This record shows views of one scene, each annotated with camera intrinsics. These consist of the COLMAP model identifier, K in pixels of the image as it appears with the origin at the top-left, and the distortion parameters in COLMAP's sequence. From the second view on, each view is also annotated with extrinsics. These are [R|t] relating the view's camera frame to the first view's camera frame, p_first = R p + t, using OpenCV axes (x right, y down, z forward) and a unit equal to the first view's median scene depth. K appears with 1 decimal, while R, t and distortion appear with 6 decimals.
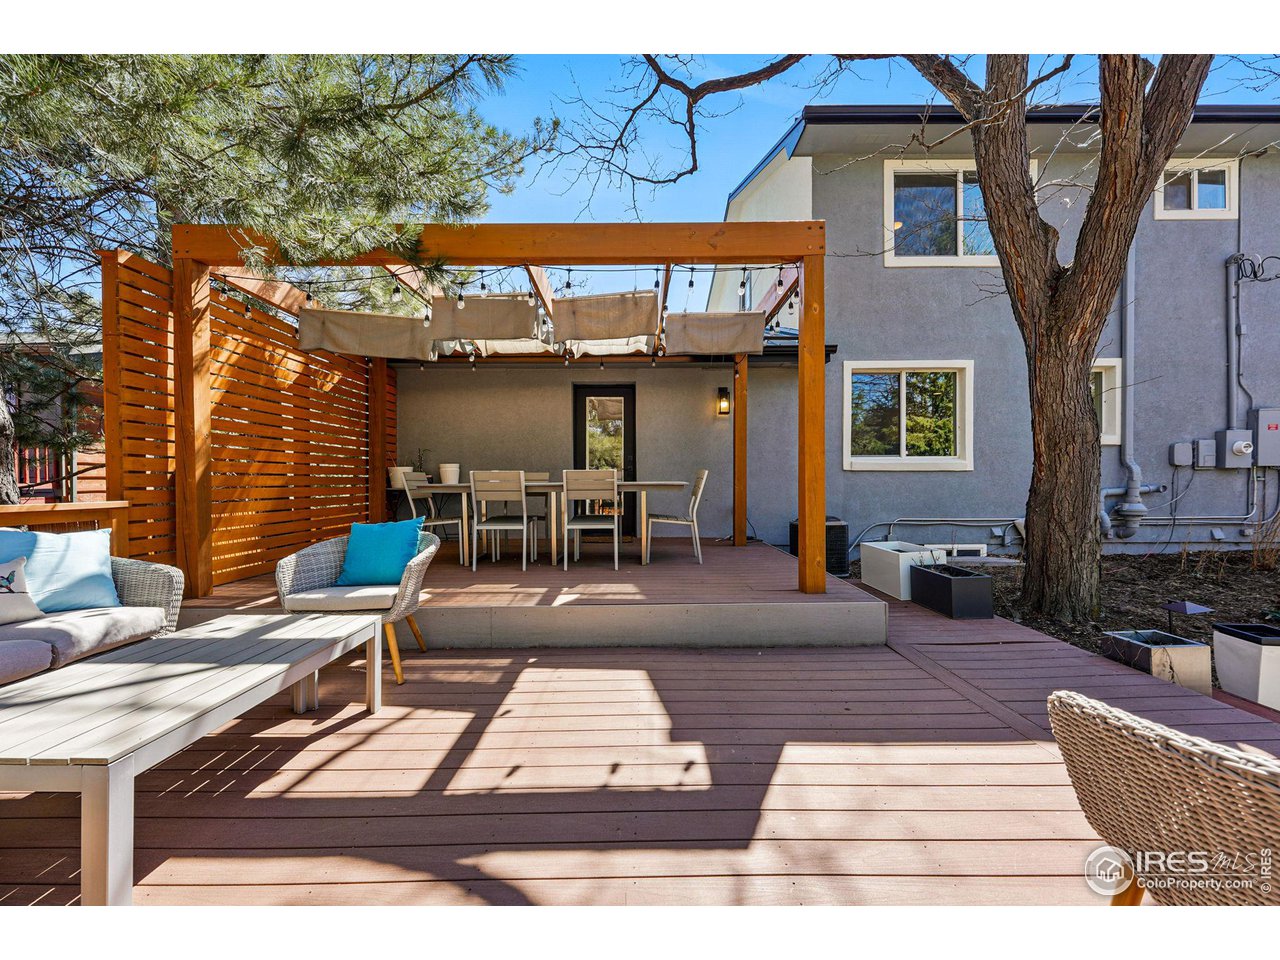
lens RADIAL K [[527.5, 0, 640.2], [0, 527.5, 485.6], [0, 0, 1]] dist [-0.000424, 0.000317]
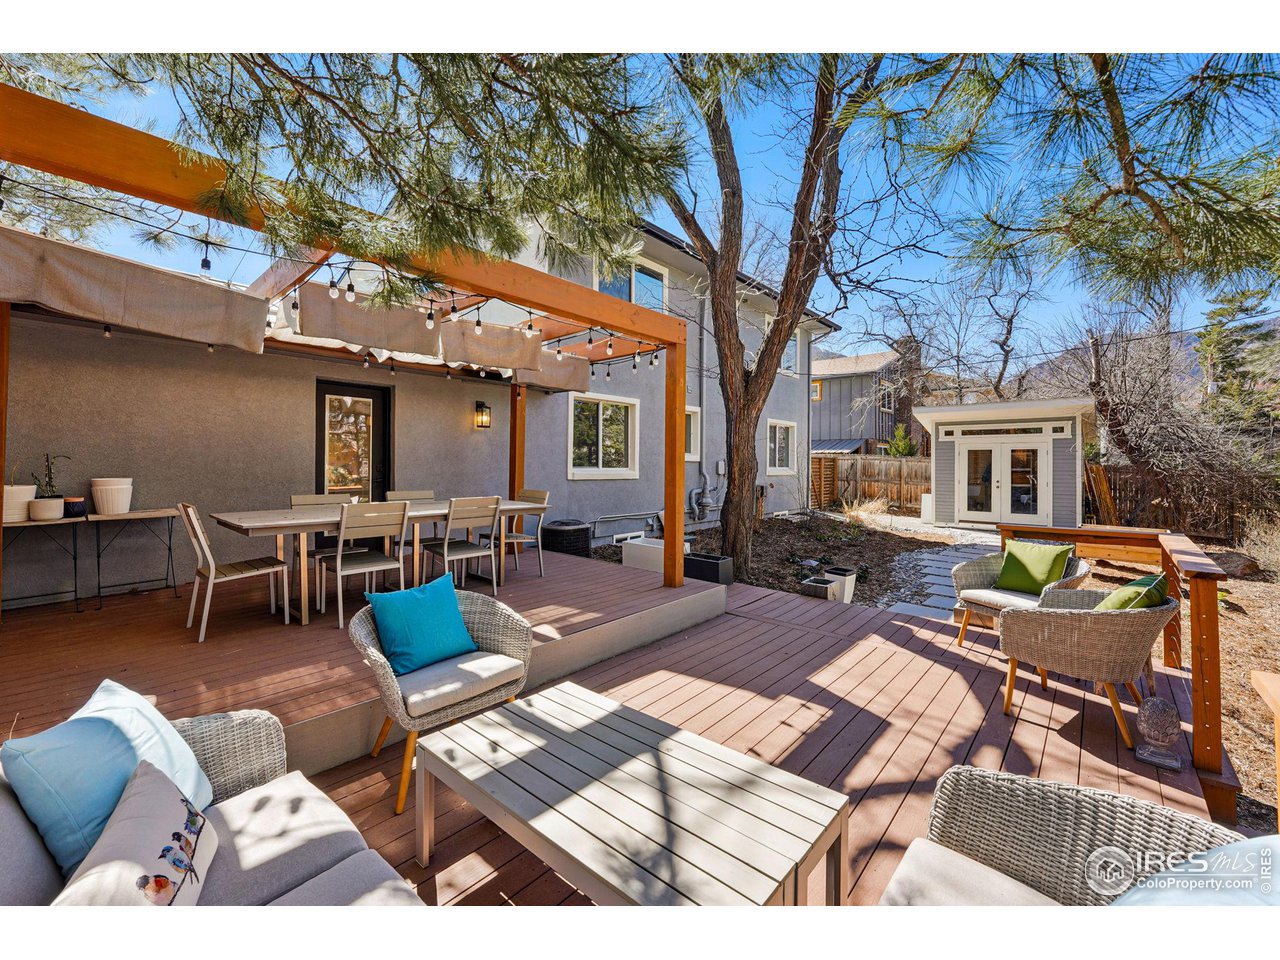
lens RADIAL K [[527.5, 0, 633.9], [0, 527.5, 459.3], [0, 0, 1]] dist [-0.000424, 0.000317]
pose [[0.661757, 0.015341, 0.749561, -0.421432], [-0.004410, 0.999853, -0.016570, -0.056603], [-0.749705, 0.007659, 0.661727, 0.089485]]
